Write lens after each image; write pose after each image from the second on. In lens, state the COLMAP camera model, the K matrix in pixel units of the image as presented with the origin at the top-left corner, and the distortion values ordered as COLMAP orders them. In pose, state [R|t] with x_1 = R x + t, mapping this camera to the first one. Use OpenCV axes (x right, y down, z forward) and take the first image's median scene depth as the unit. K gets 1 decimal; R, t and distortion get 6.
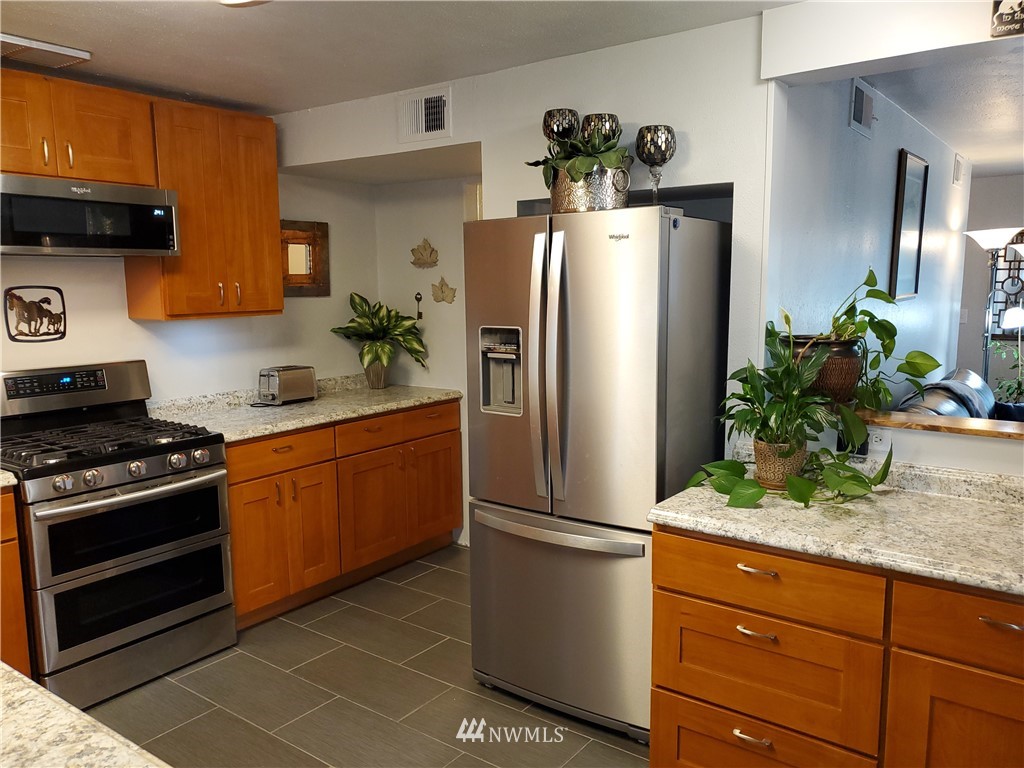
lens RADIAL K [[793.5, 0, 512.4], [0, 793.5, 386.4], [0, 0, 1]] dist [0.035345, -0.027775]
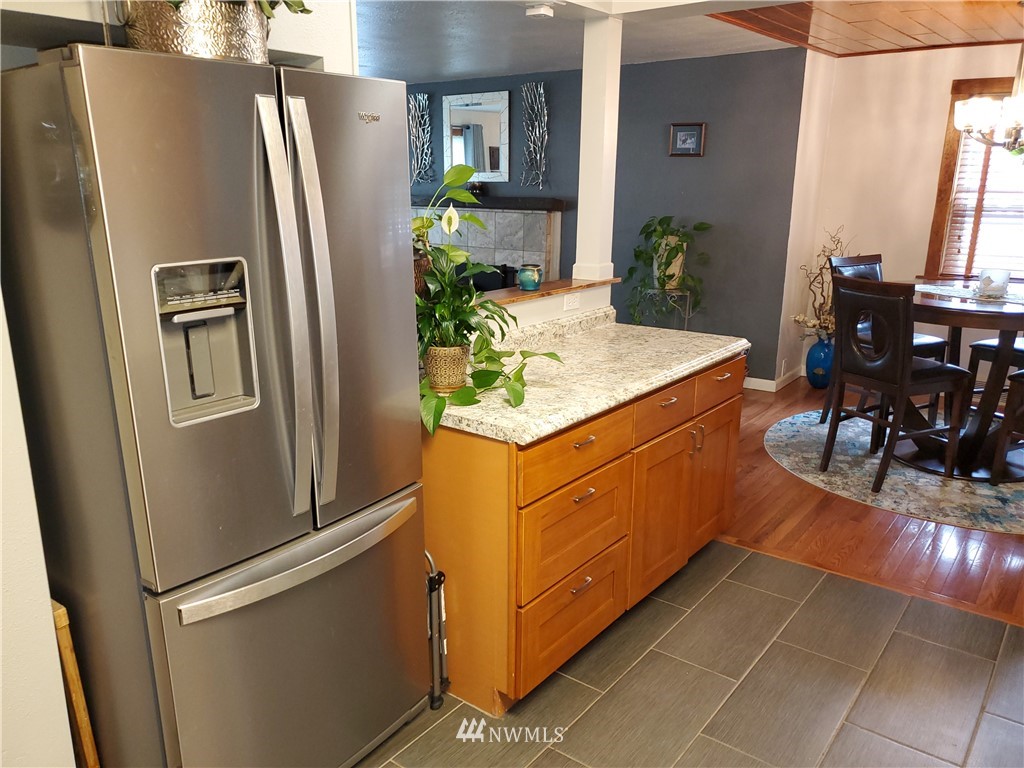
lens RADIAL K [[793.5, 0, 494.3], [0, 793.5, 414.2], [0, 0, 1]] dist [0.035345, -0.027775]
pose [[0.028981, -0.275956, 0.960733, -0.722811], [0.137086, 0.953153, 0.269644, -0.121050], [-0.990135, 0.123888, 0.065453, 0.982769]]
